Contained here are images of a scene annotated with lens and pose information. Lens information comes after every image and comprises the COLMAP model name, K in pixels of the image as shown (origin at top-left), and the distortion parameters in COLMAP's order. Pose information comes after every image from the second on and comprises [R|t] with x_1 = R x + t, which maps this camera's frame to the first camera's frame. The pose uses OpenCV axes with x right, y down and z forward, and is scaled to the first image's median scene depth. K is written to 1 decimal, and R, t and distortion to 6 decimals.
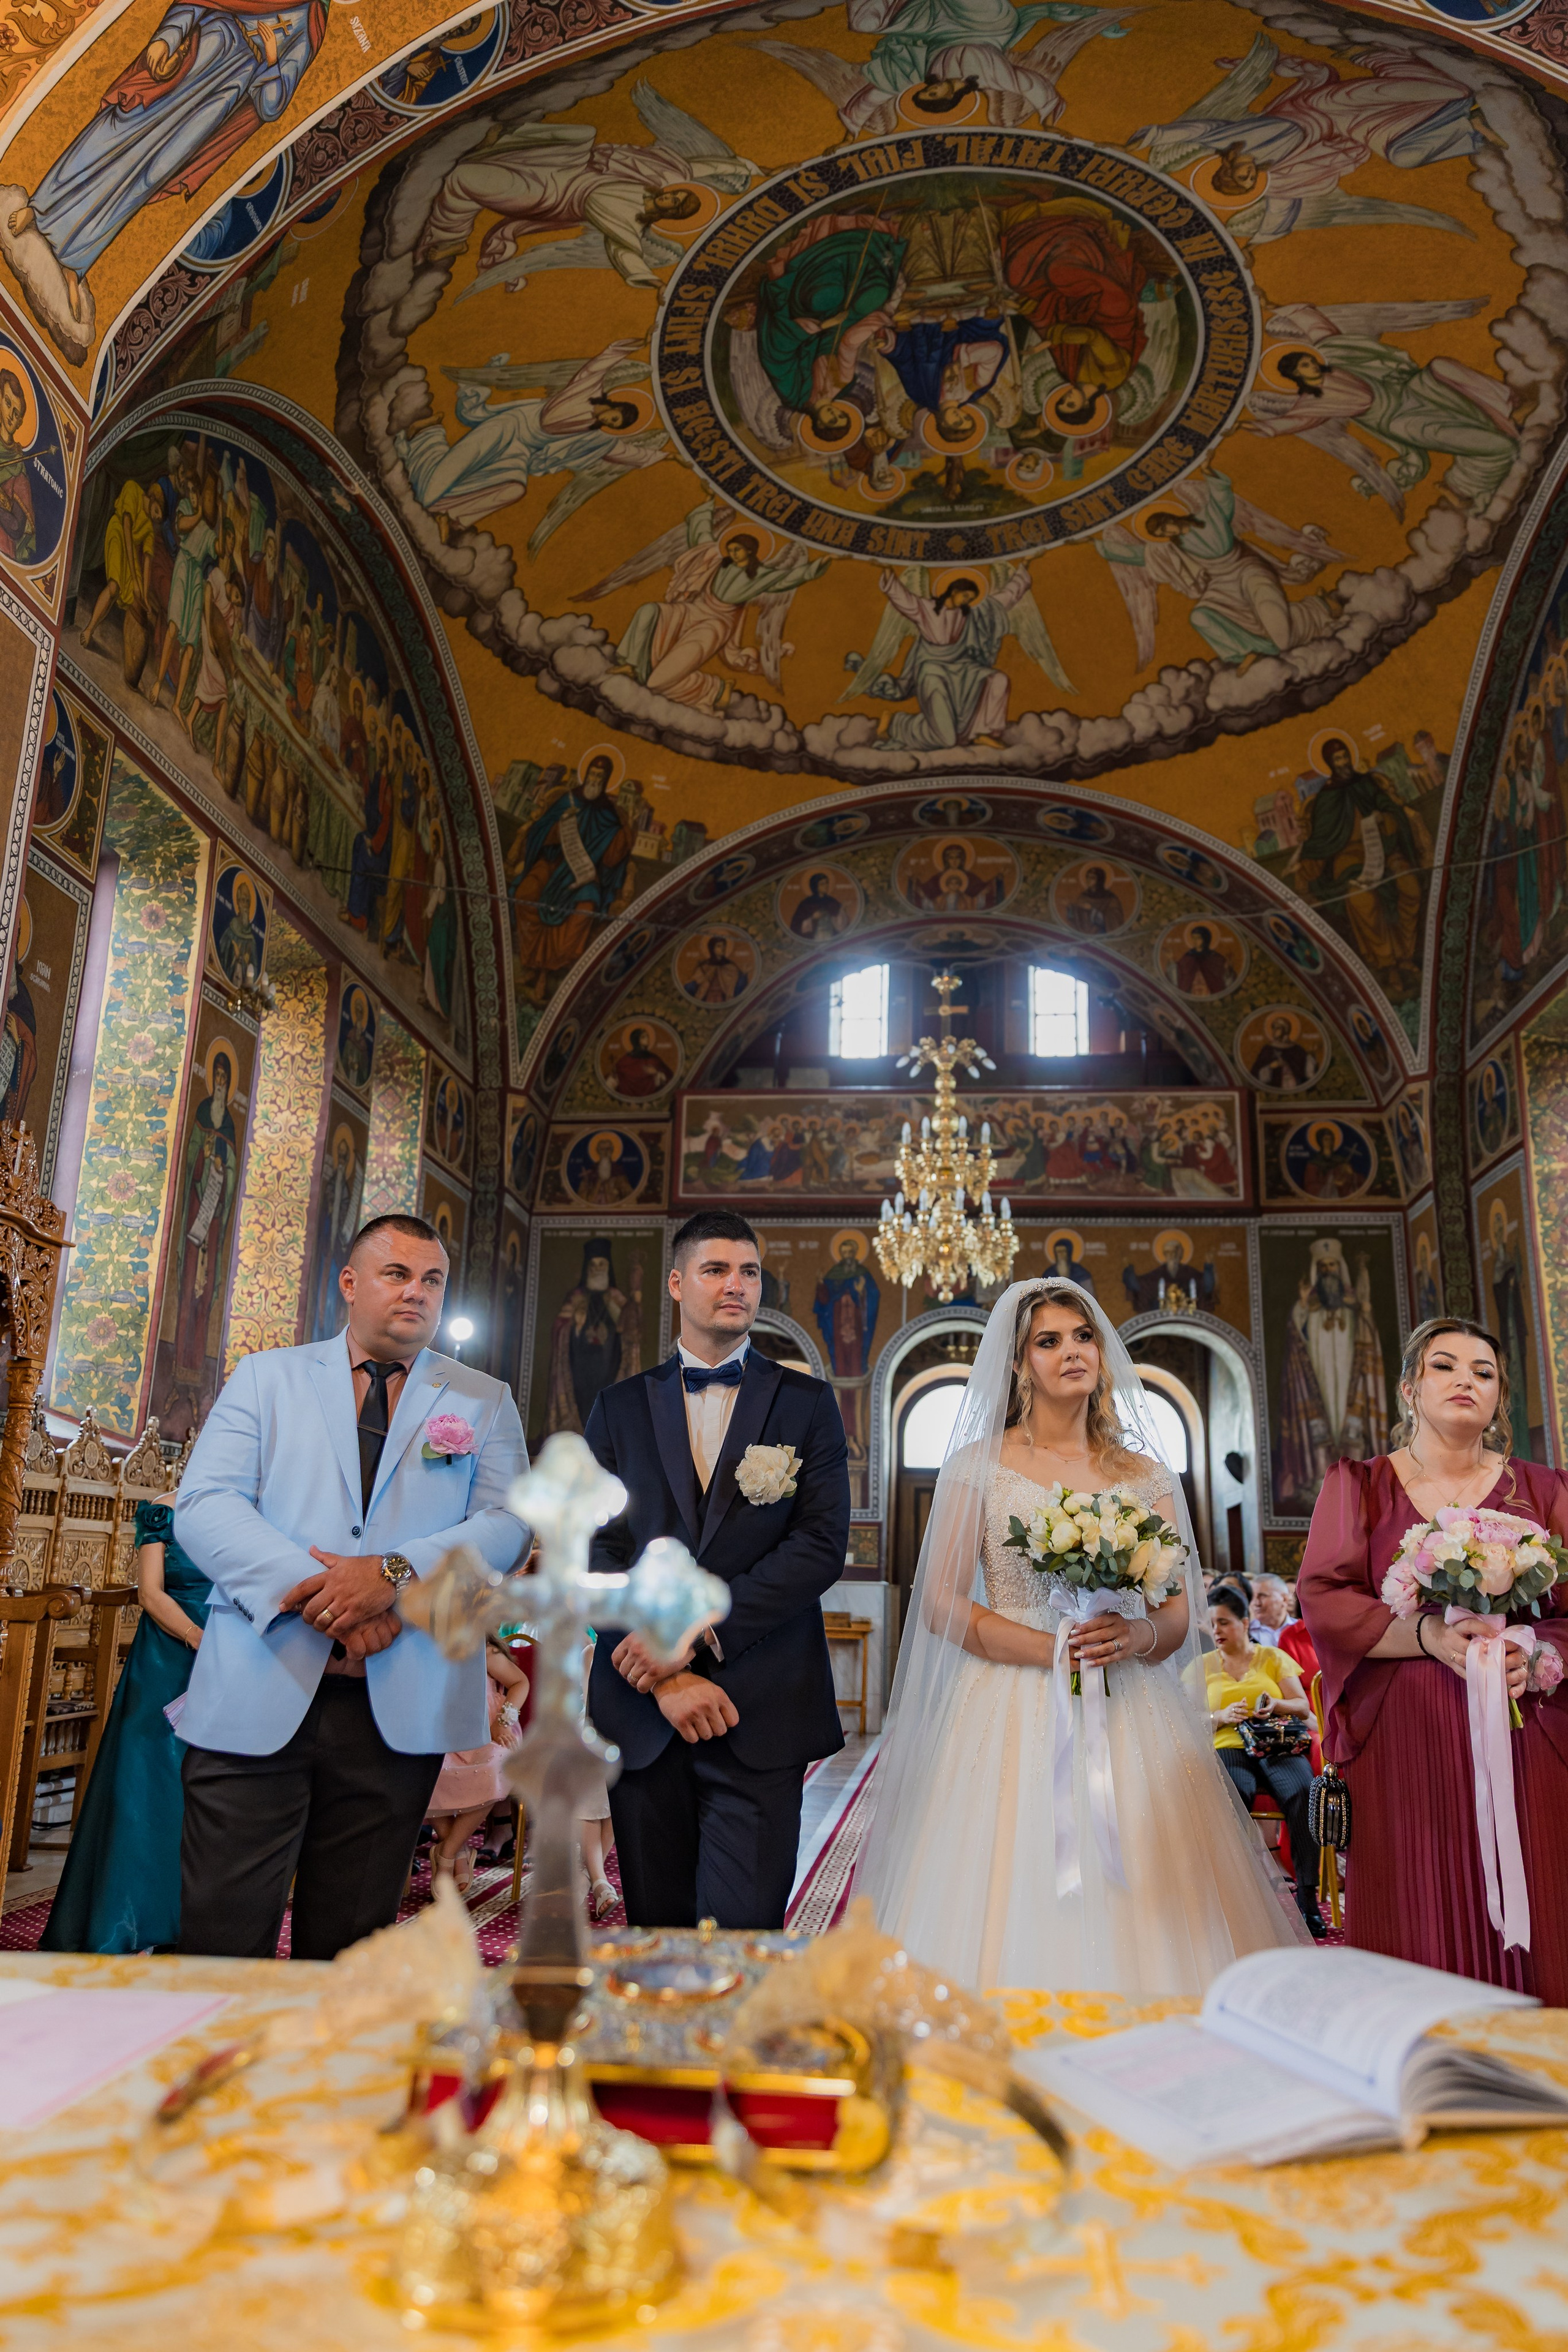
lens RADIAL K [[1641.7, 0, 800.4], [0, 1641.7, 1185.5], [0, 0, 1]] dist [0.014477, -0.006258]
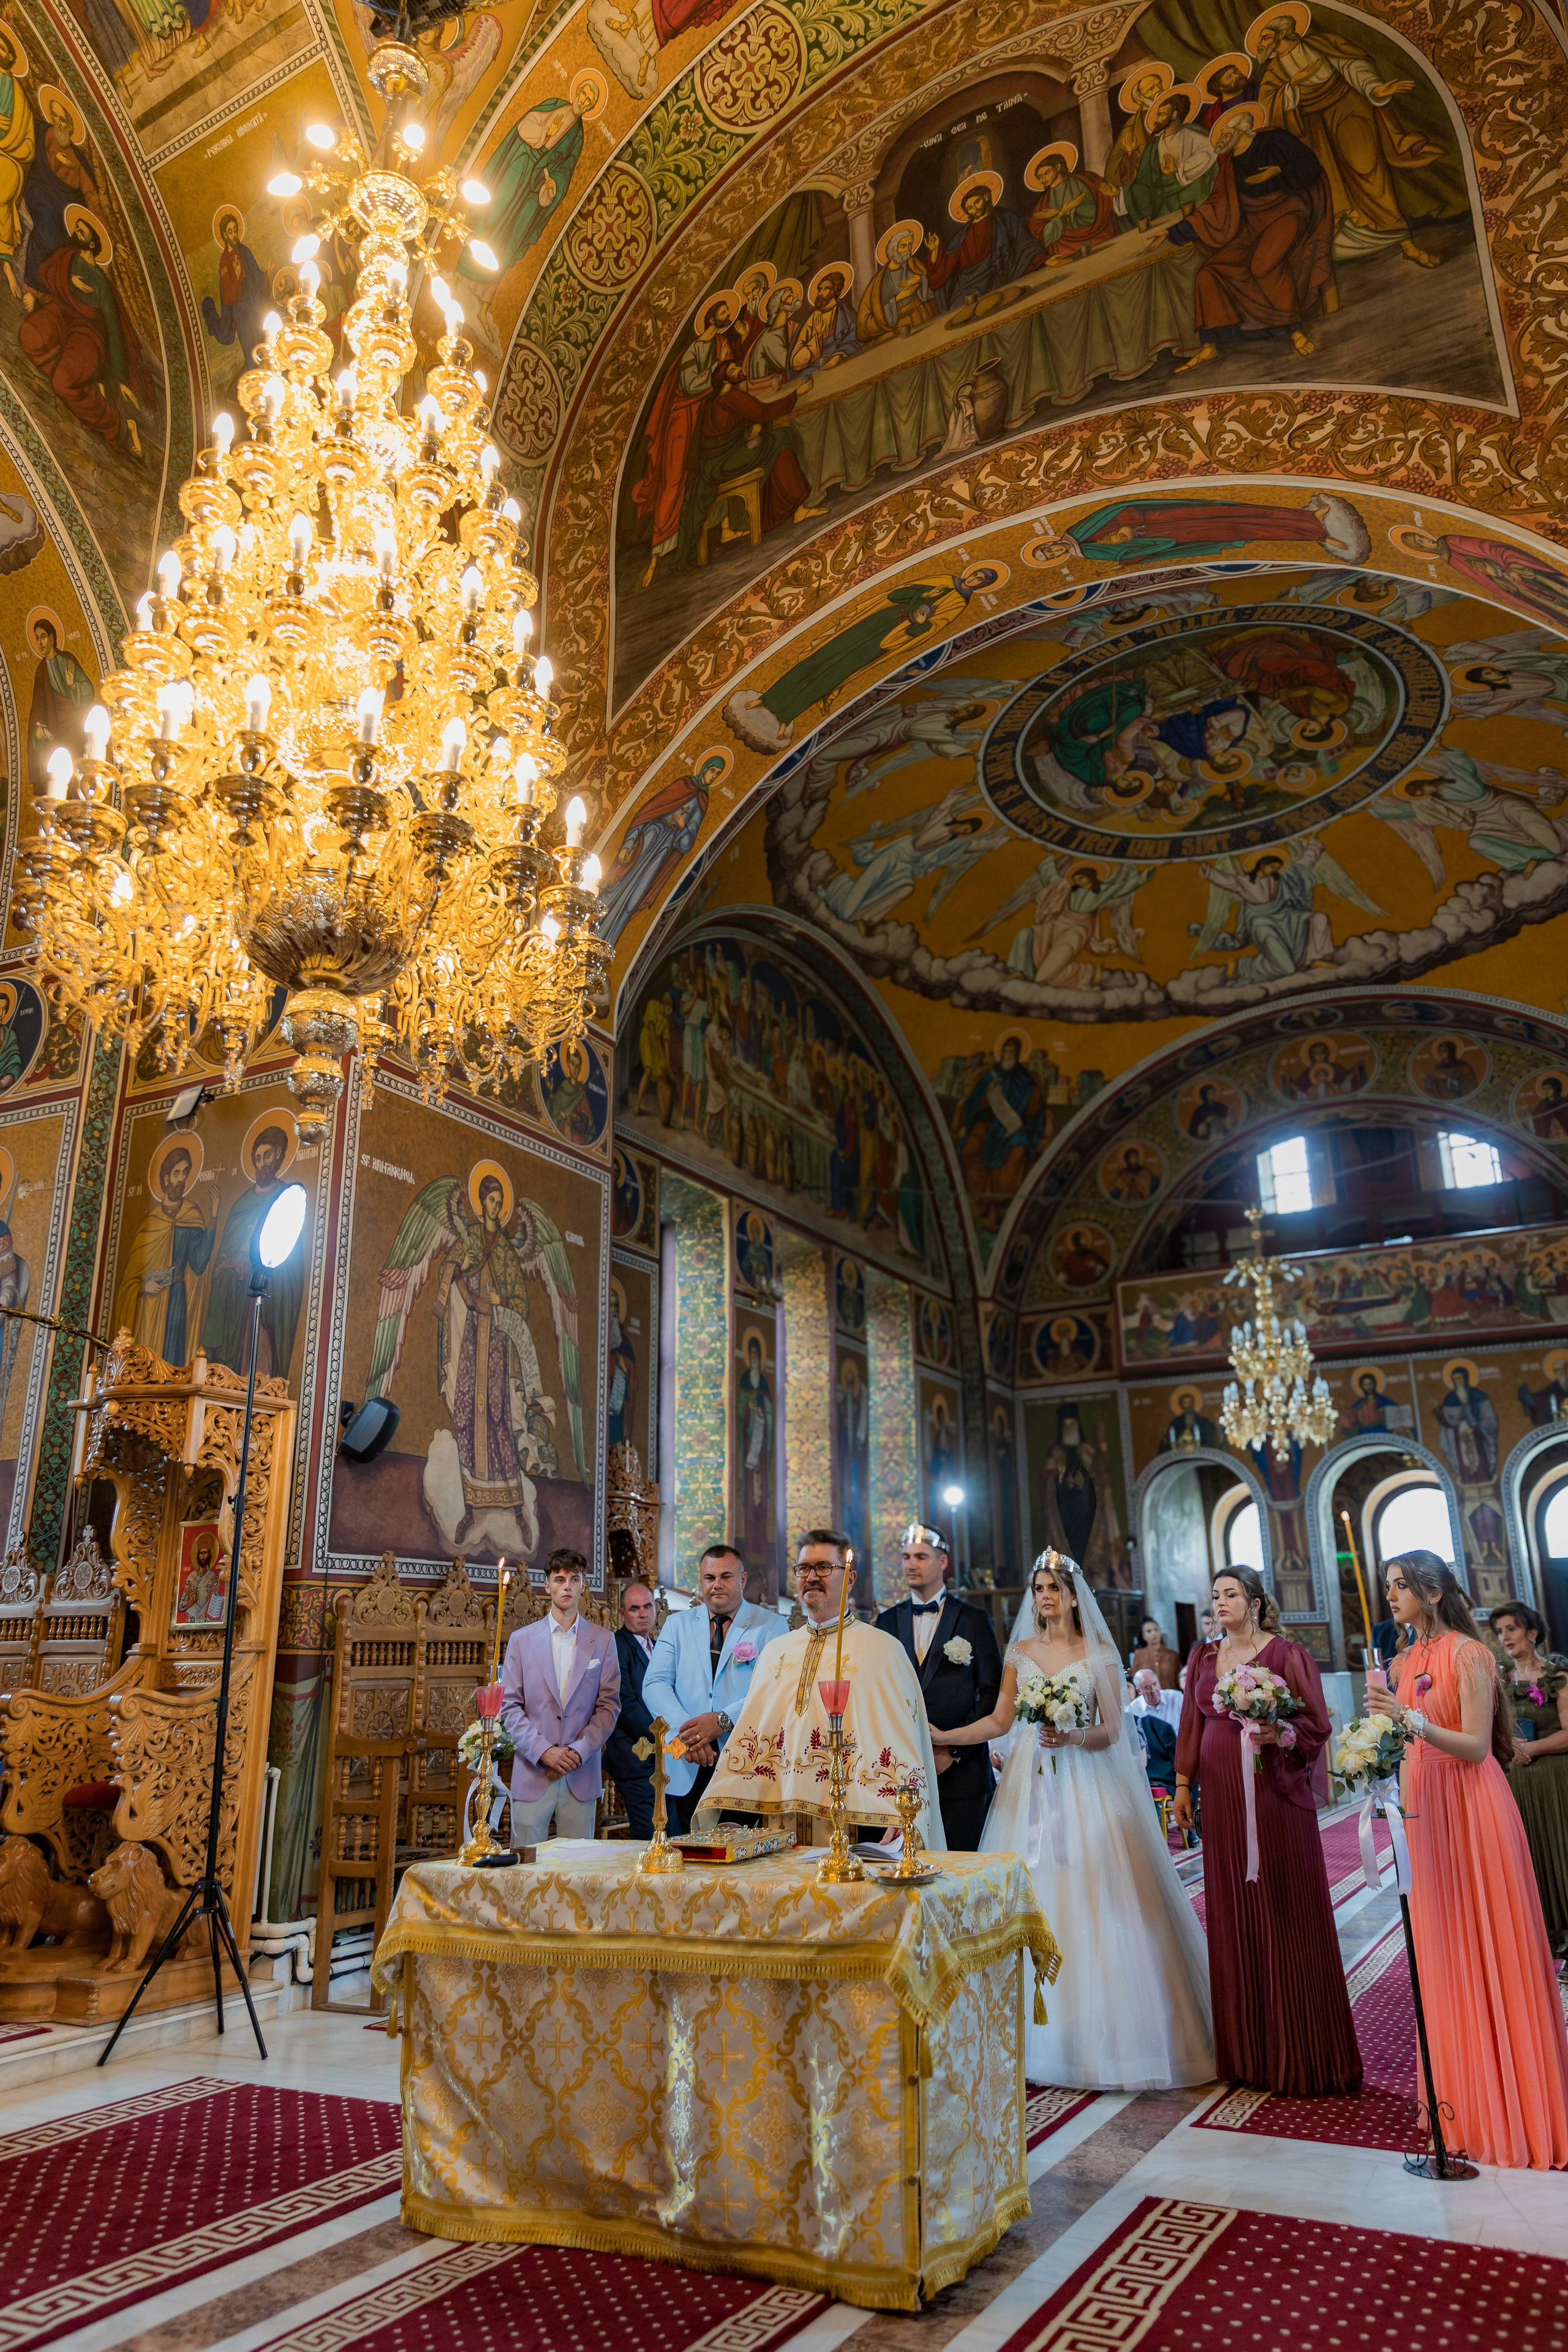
lens RADIAL K [[1553.3, 0, 783.2], [0, 1553.3, 1178.5], [0, 0, 1]] dist [0.018035, -0.009169]
pose [[0.922400, -0.151020, -0.355487, 0.165826], [0.126807, 0.987781, -0.090603, -0.076004], [0.364826, 0.038494, 0.930280, -0.261422]]
